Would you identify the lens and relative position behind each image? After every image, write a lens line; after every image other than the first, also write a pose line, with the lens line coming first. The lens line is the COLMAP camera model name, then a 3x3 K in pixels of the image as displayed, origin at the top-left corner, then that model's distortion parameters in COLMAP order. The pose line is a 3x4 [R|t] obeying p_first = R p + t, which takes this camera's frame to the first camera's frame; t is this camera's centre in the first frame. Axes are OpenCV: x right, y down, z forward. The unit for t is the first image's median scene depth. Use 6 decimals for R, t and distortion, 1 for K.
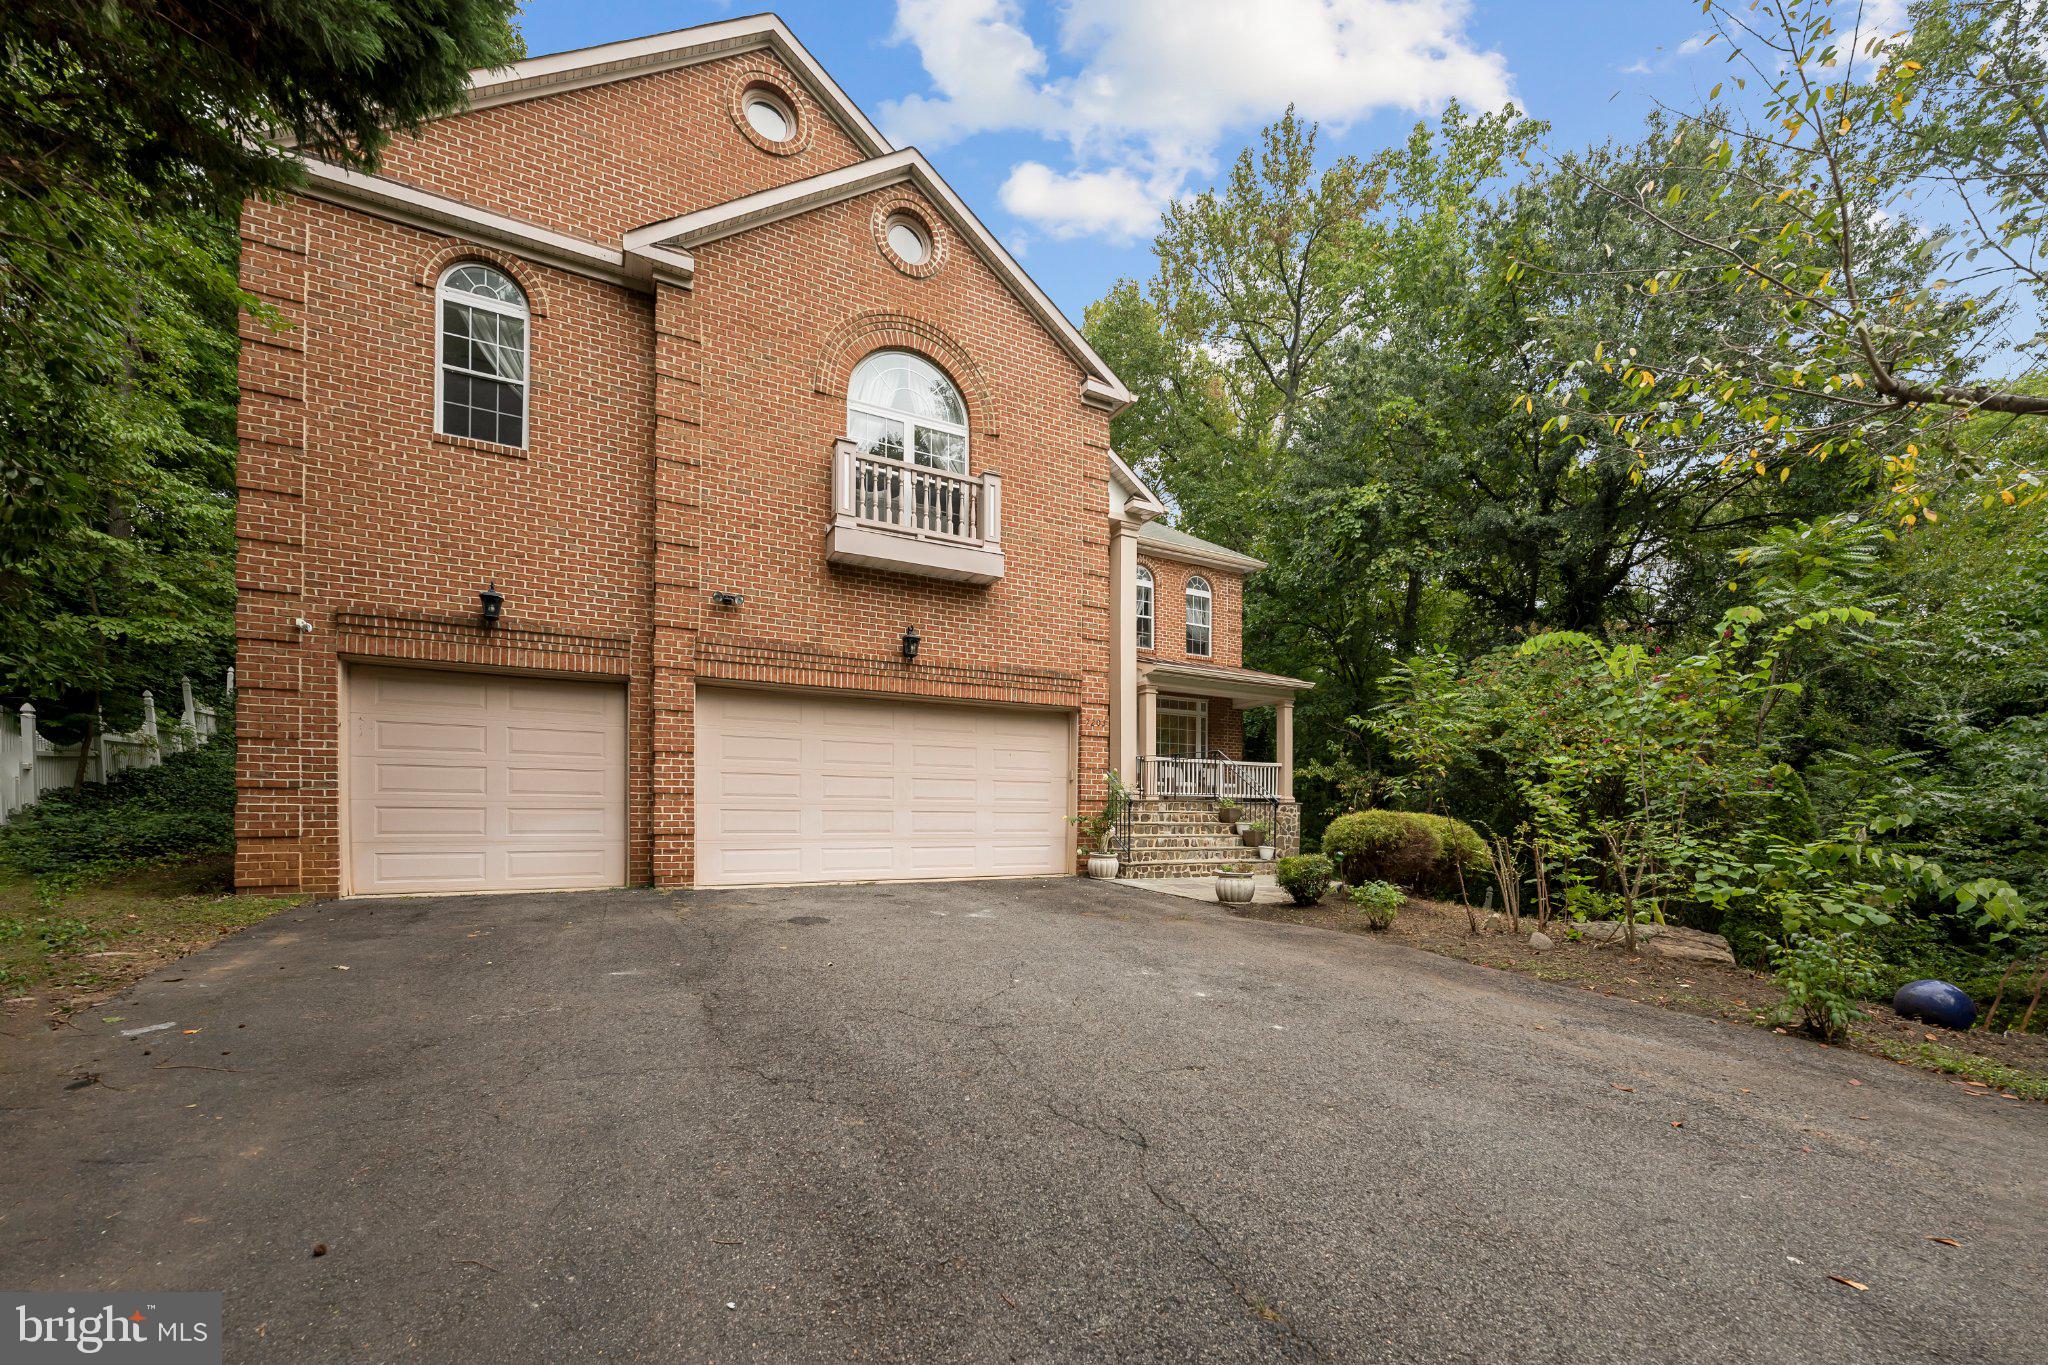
lens RADIAL K [[836.5, 0, 1025.2], [0, 836.5, 636.6], [0, 0, 1]] dist [0.000399, -0.000414]
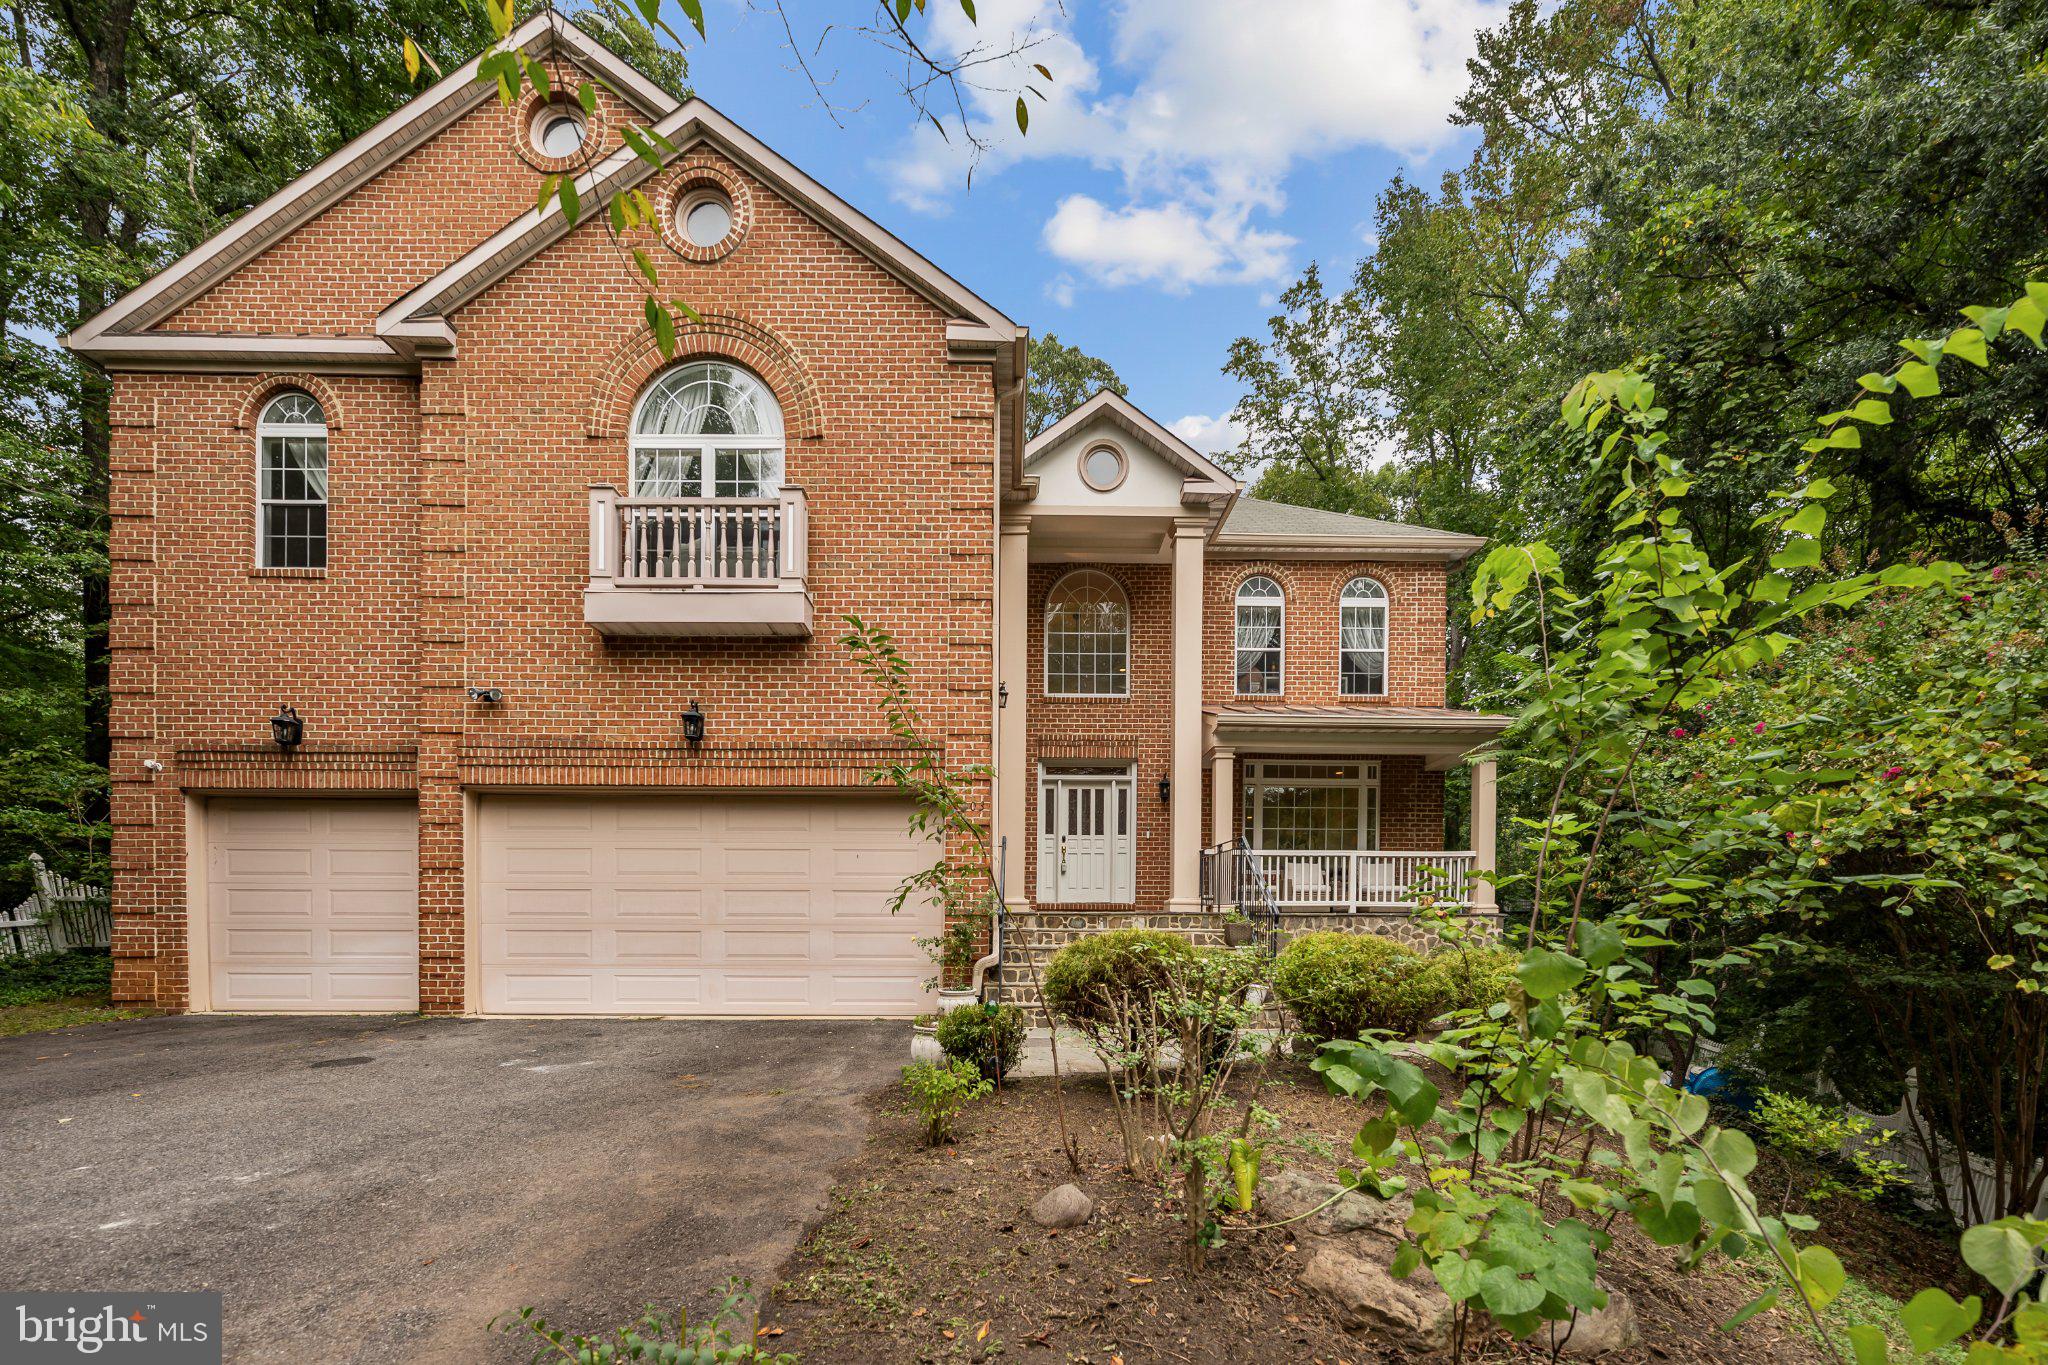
lens RADIAL K [[956.1, 0, 1024.0], [0, 956.1, 774.5], [0, 0, 1]] dist [0.000261, 0.000039]
pose [[0.874482, -0.081830, -0.478106, 0.611984], [0.103946, 0.994383, 0.019929, 0.076787], [0.473790, -0.067125, 0.878076, 0.369284]]
